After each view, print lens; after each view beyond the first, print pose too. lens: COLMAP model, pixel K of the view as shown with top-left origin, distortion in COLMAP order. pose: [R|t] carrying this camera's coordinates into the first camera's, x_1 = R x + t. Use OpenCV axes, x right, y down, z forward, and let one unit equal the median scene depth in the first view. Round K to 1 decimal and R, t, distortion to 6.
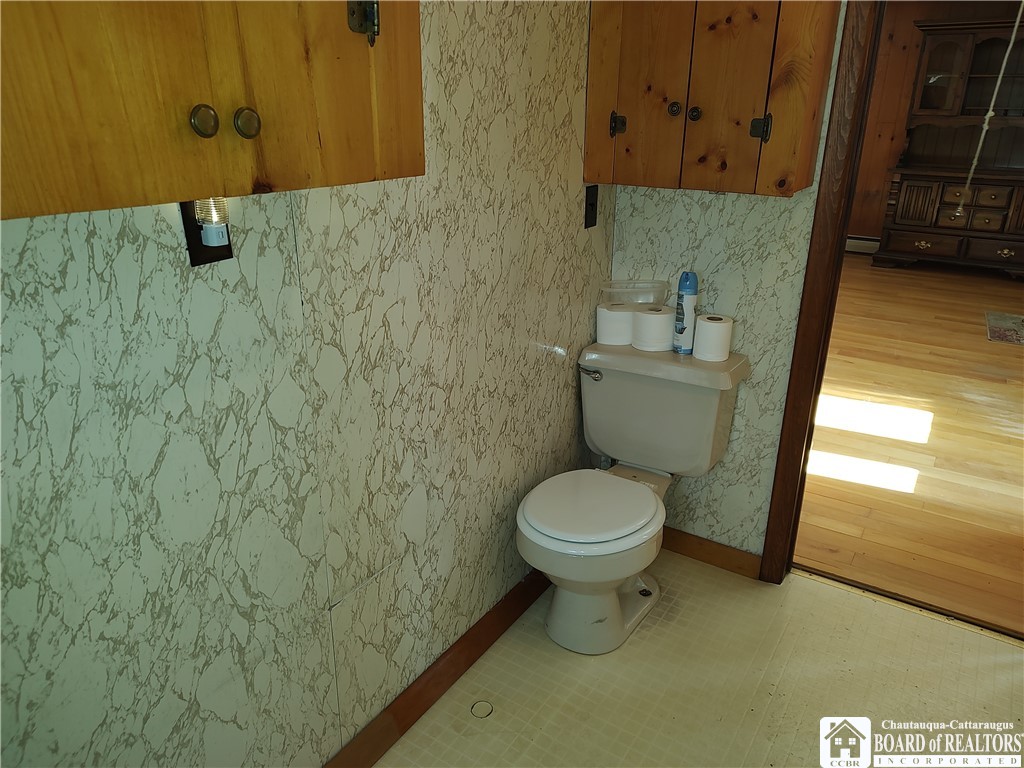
lens RADIAL K [[726.0, 0, 509.7], [0, 726.0, 374.6], [0, 0, 1]] dist [0.037258, -0.031201]
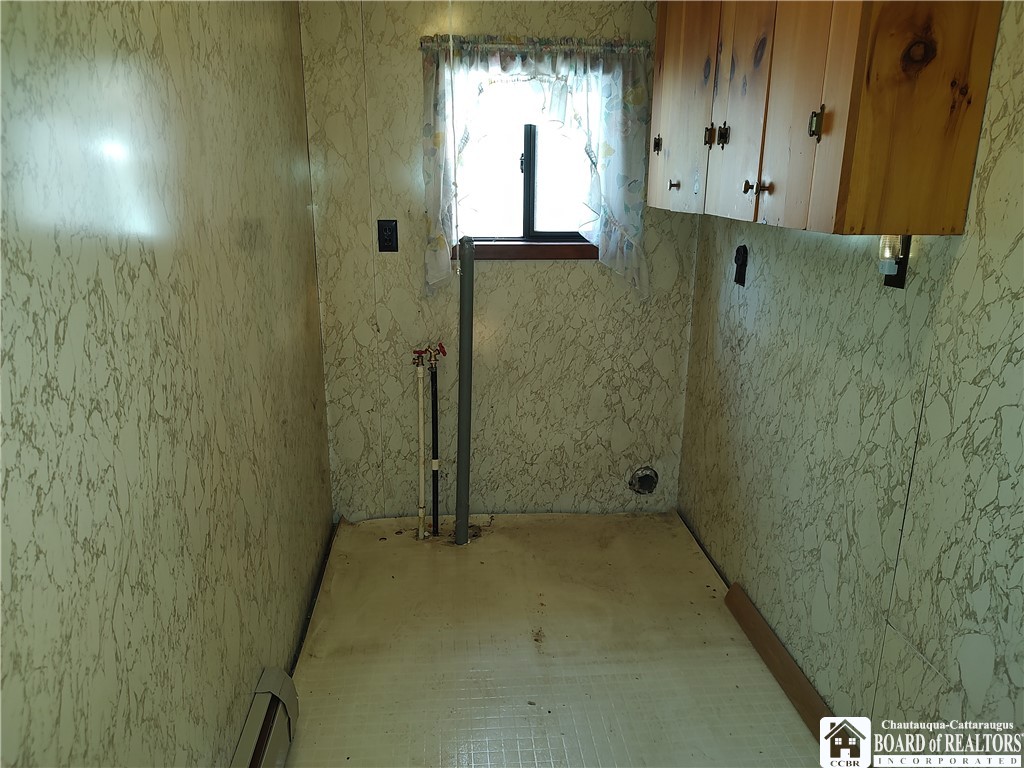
lens RADIAL K [[726.0, 0, 512.4], [0, 726.0, 382.7], [0, 0, 1]] dist [0.037258, -0.031201]
pose [[-0.777340, 0.155451, -0.609572, 0.945293], [-0.237629, 0.824639, 0.513326, -0.481039], [0.582474, 0.543881, -0.604084, 1.308467]]
